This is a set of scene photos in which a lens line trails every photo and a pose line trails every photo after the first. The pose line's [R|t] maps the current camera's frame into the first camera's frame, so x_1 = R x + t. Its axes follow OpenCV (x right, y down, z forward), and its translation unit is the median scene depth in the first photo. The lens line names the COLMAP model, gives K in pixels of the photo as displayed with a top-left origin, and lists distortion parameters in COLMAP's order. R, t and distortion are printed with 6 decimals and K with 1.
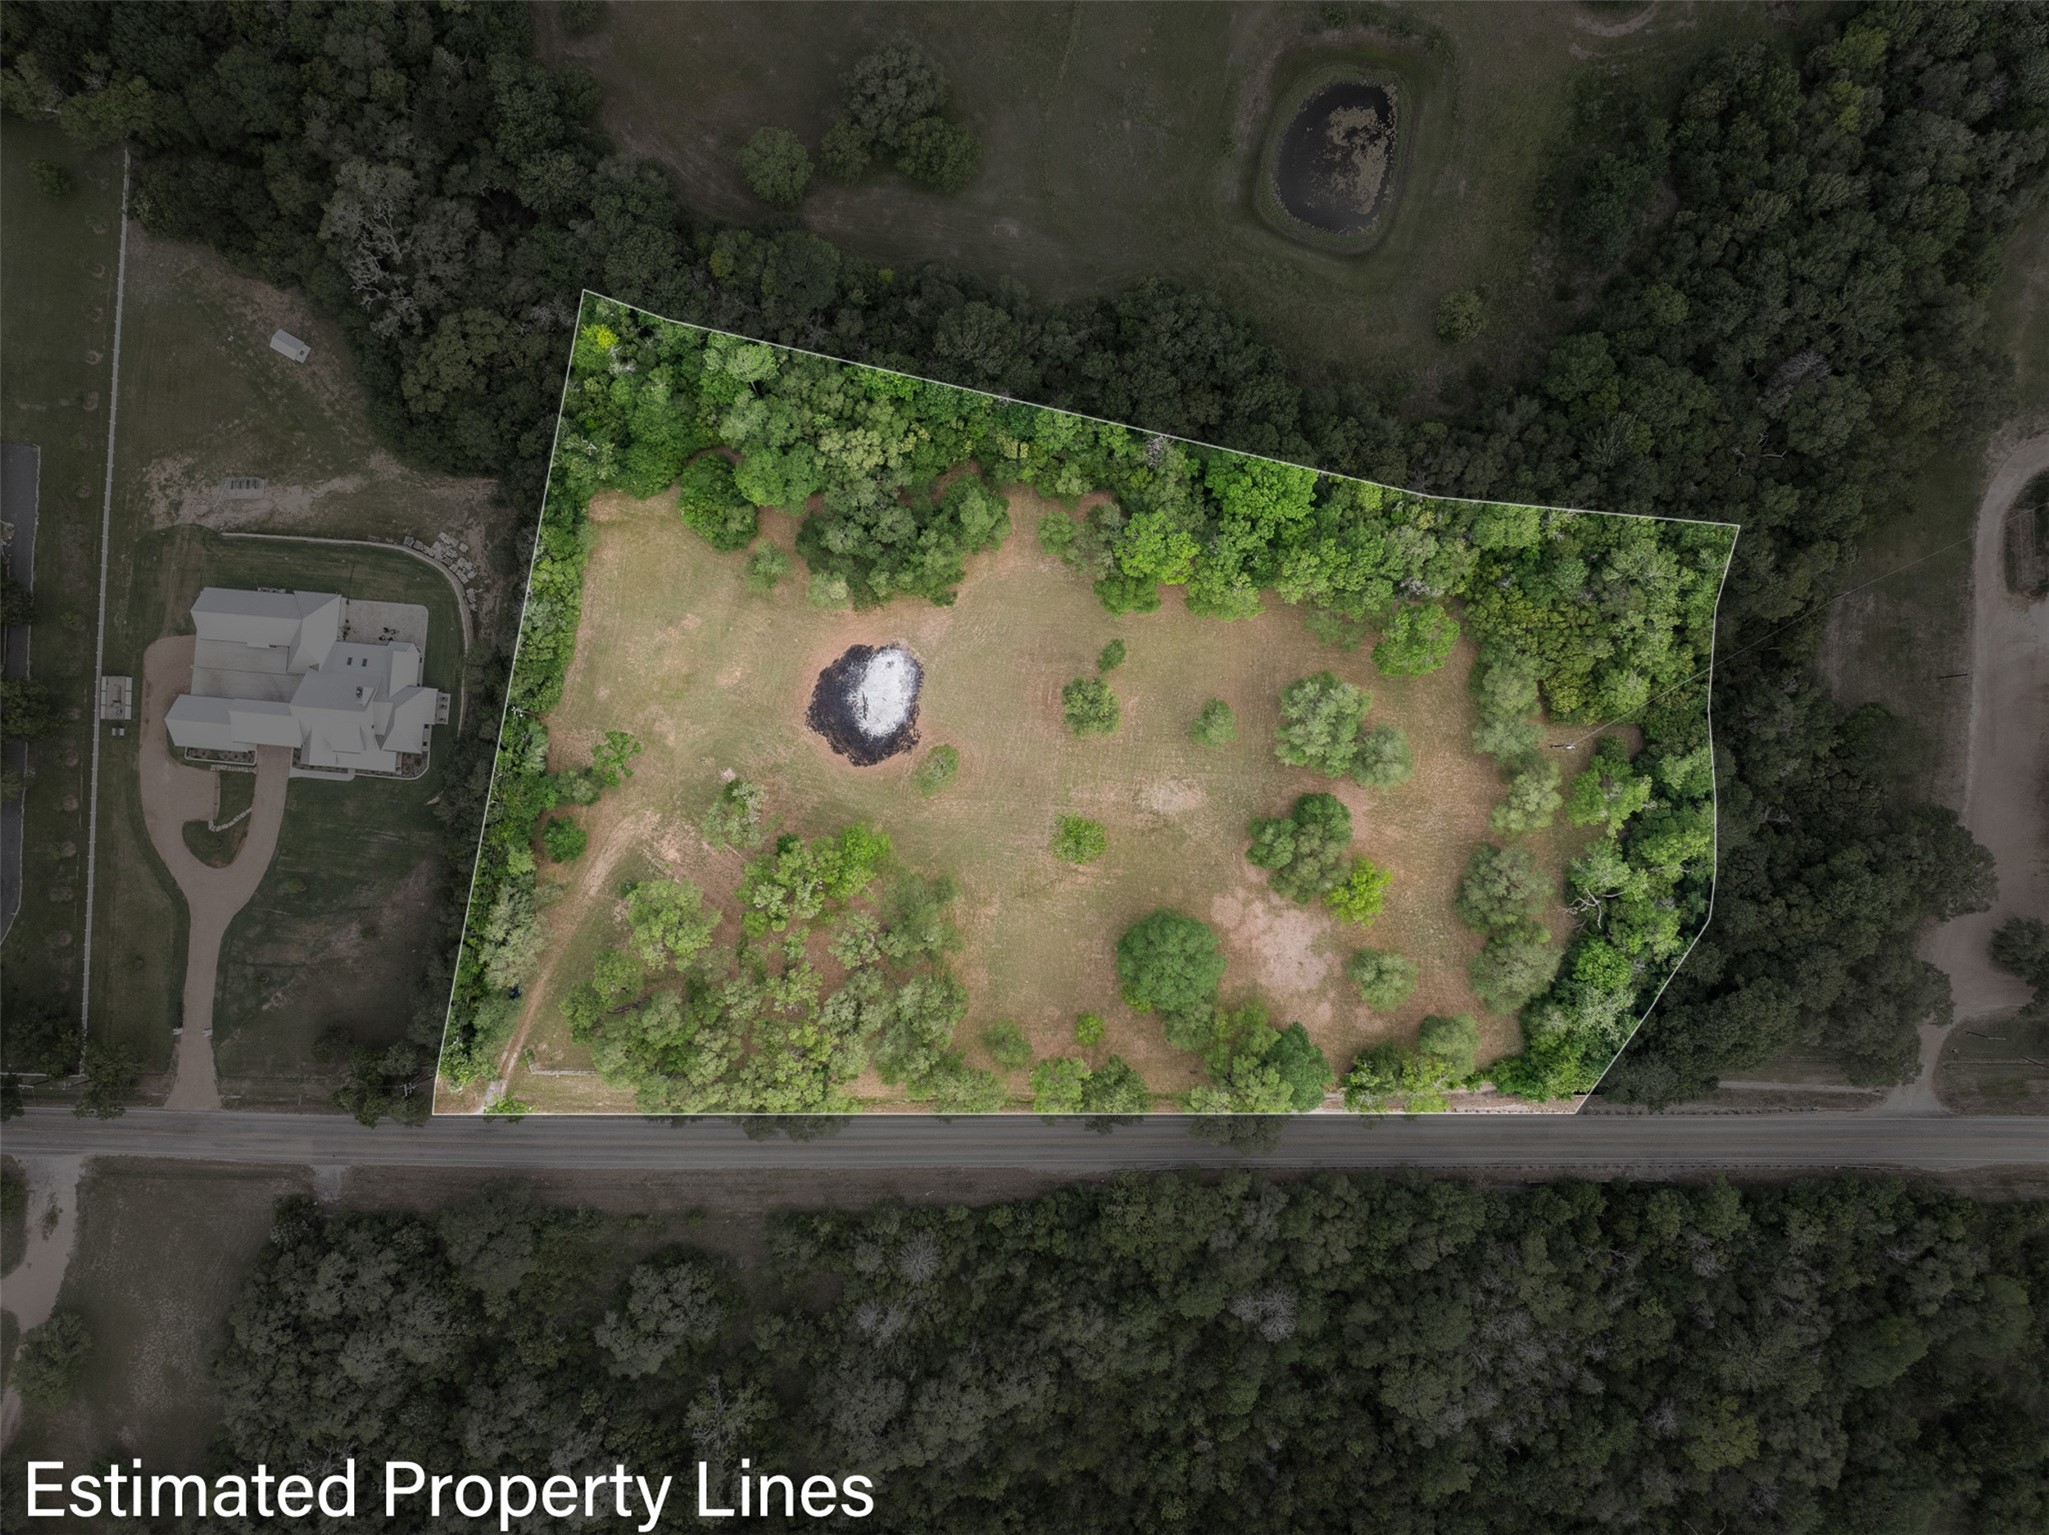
lens RADIAL K [[1445.6, 0, 1025.7], [0, 1445.6, 773.0], [0, 0, 1]] dist [-0.002620, 0.001596]
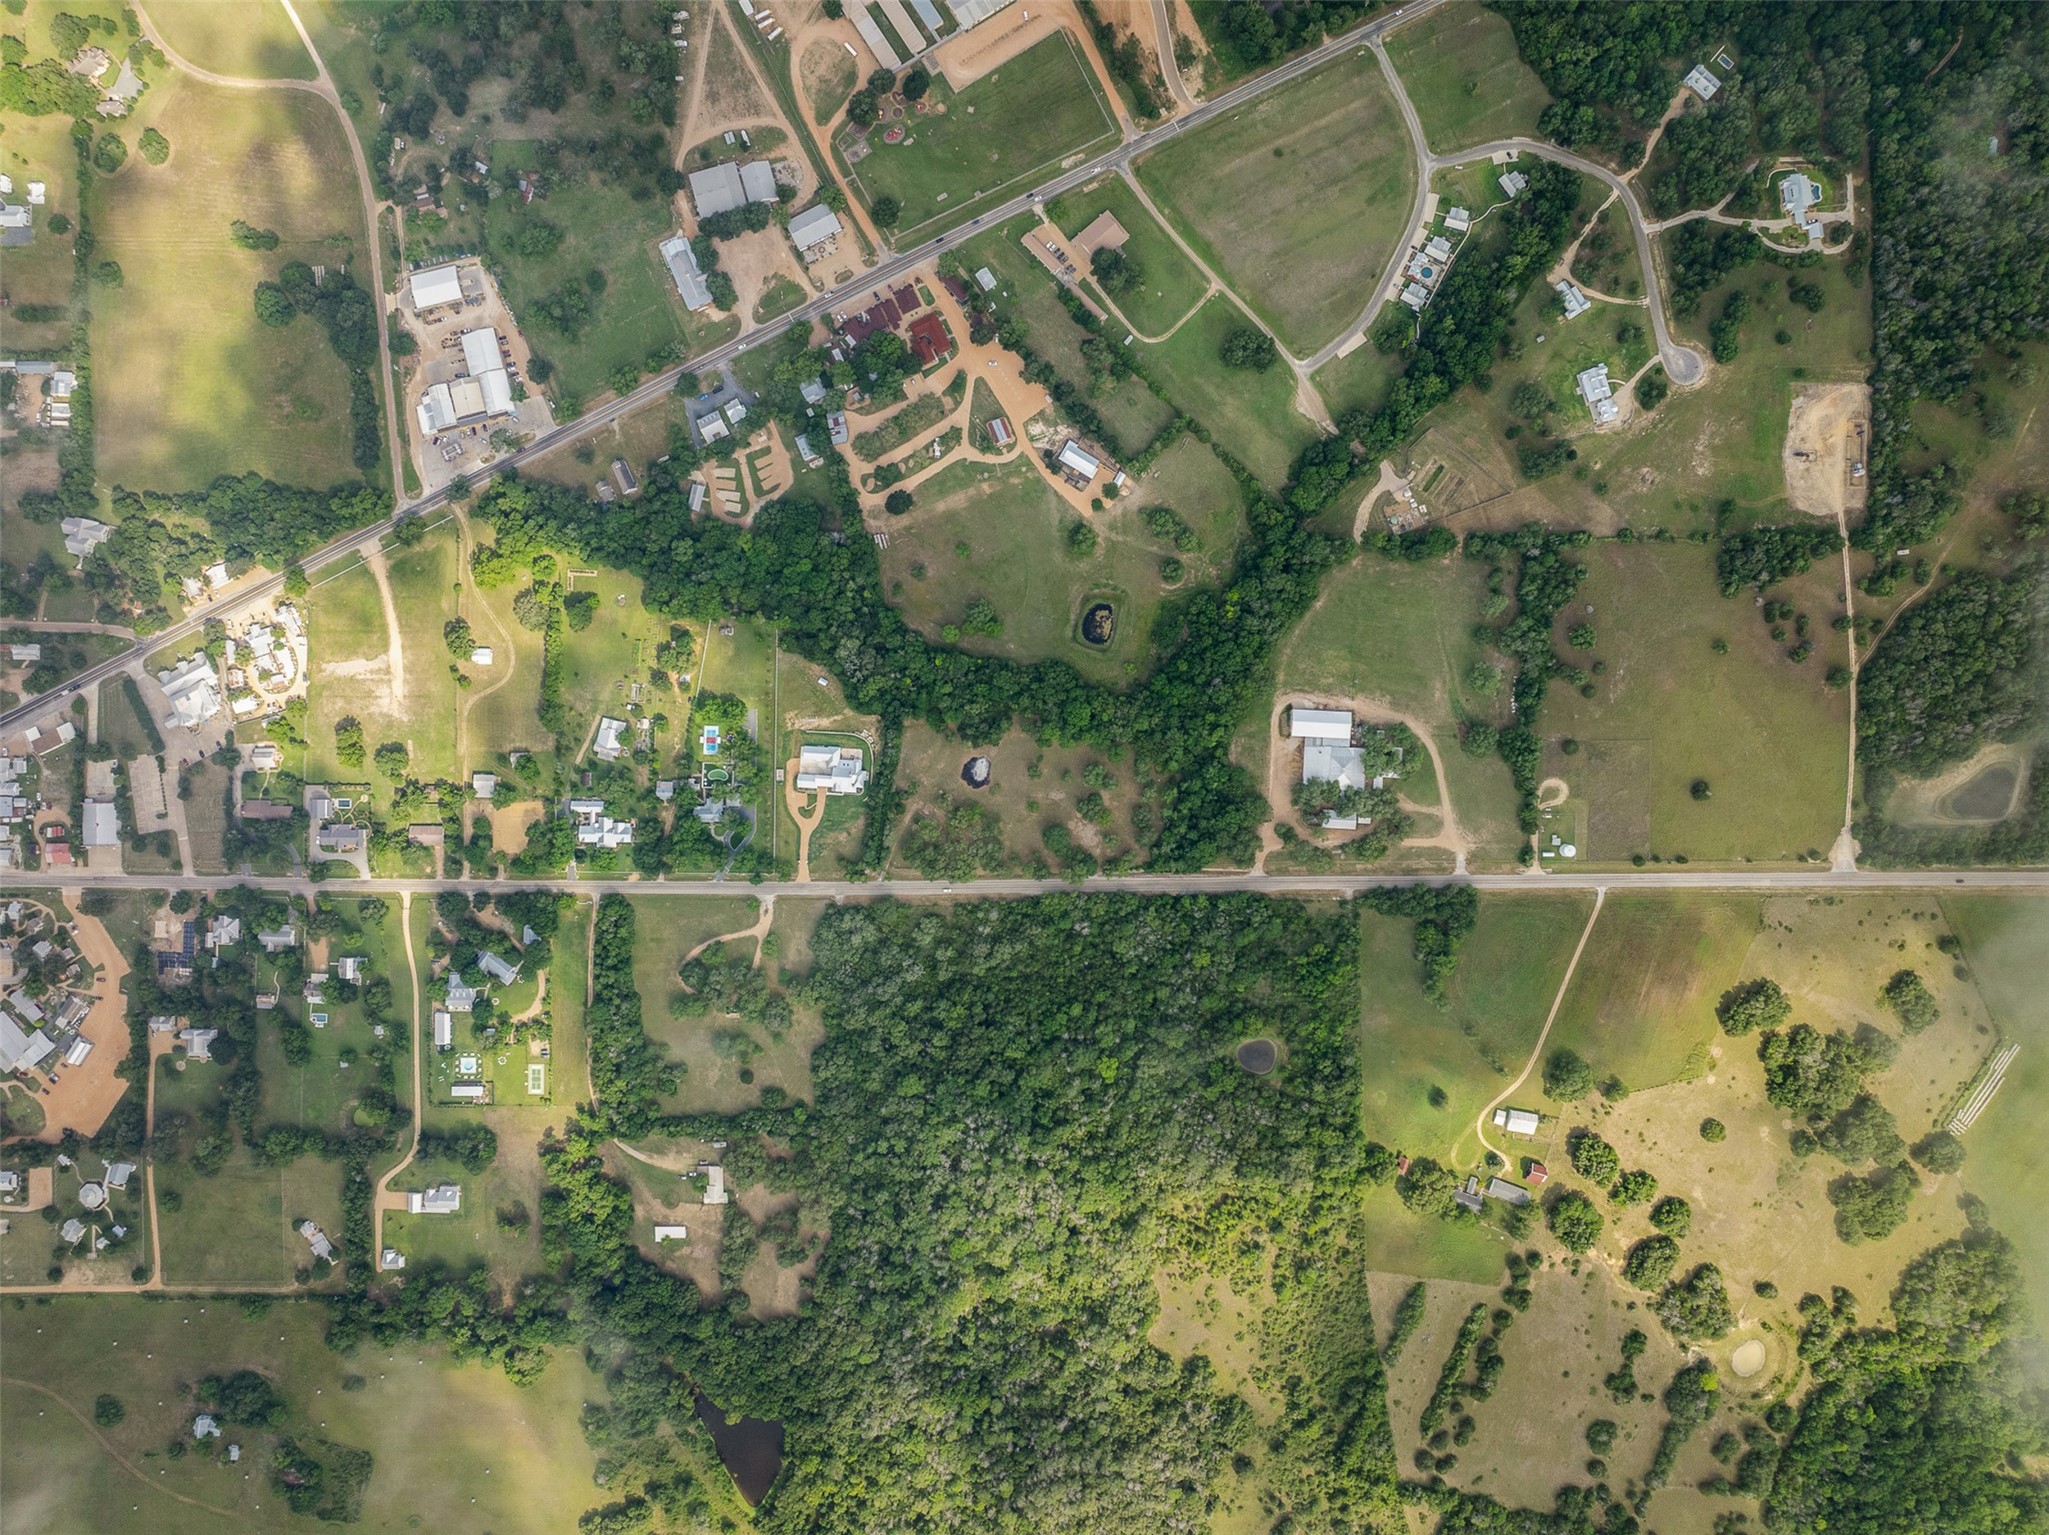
lens RADIAL K [[1445.6, 0, 1022.7], [0, 1445.6, 764.9], [0, 0, 1]] dist [-0.002620, 0.001596]
pose [[0.999501, -0.018267, 0.025771, -0.086070], [0.017677, 0.999581, 0.022931, -0.155299], [-0.026179, -0.022464, 0.999405, -2.855970]]
